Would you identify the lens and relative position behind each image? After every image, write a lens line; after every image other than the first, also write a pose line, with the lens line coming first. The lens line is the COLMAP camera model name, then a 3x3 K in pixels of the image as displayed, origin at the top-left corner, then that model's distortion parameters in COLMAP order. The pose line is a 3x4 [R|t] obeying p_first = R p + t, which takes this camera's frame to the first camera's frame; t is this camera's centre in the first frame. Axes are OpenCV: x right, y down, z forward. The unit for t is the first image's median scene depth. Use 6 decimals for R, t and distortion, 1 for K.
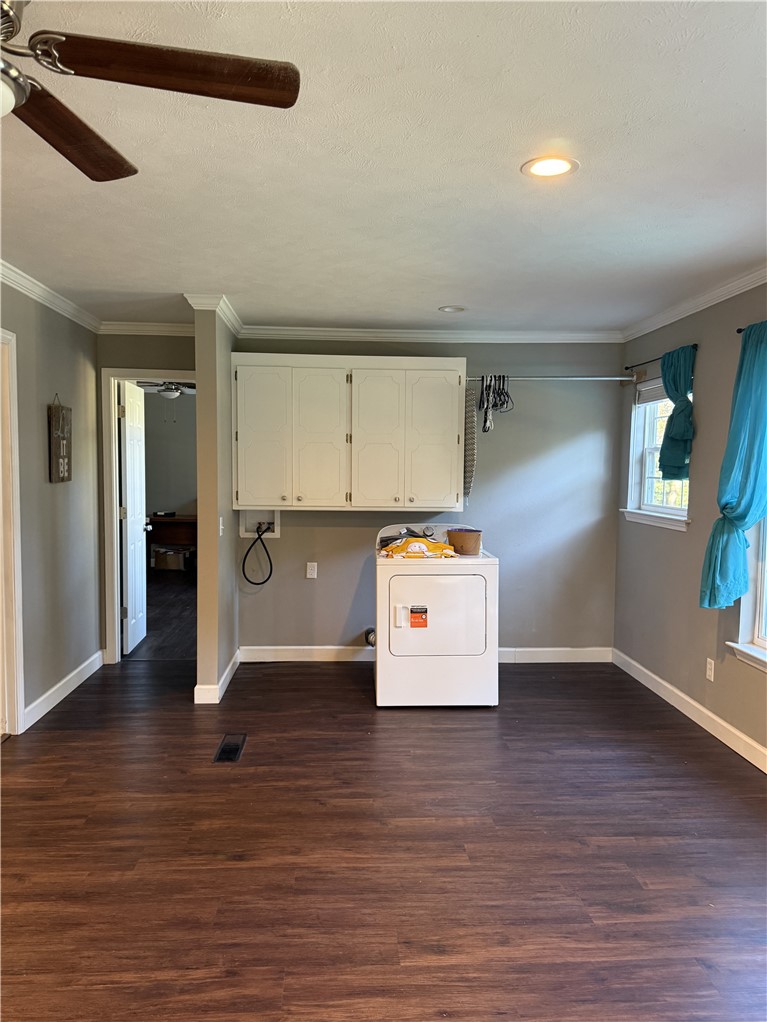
lens RADIAL K [[717.3, 0, 383.5], [0, 717.3, 511.0], [0, 0, 1]] dist [0.002102, 0.000356]
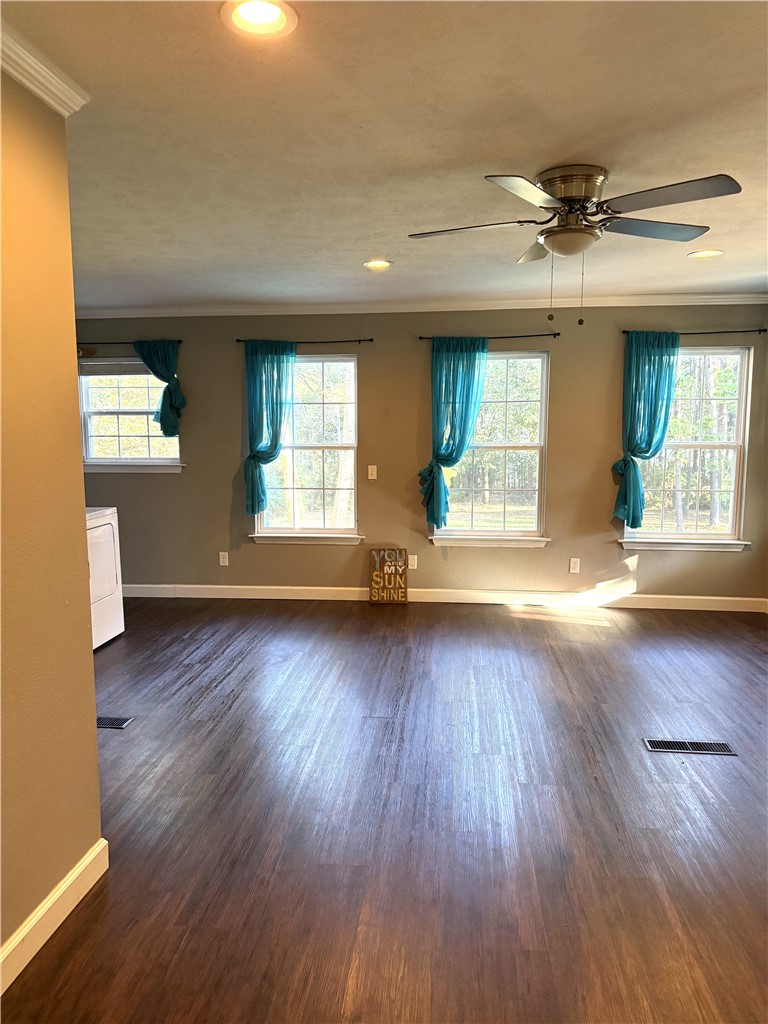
lens RADIAL K [[718.7, 0, 384.0], [0, 718.7, 512.0], [0, 0, 1]] dist [0.002102, 0.000356]
pose [[0.169753, -0.140513, 0.975418, -0.903656], [0.072466, 0.988883, 0.129841, -0.049680], [-0.982819, 0.048644, 0.178049, 0.359164]]
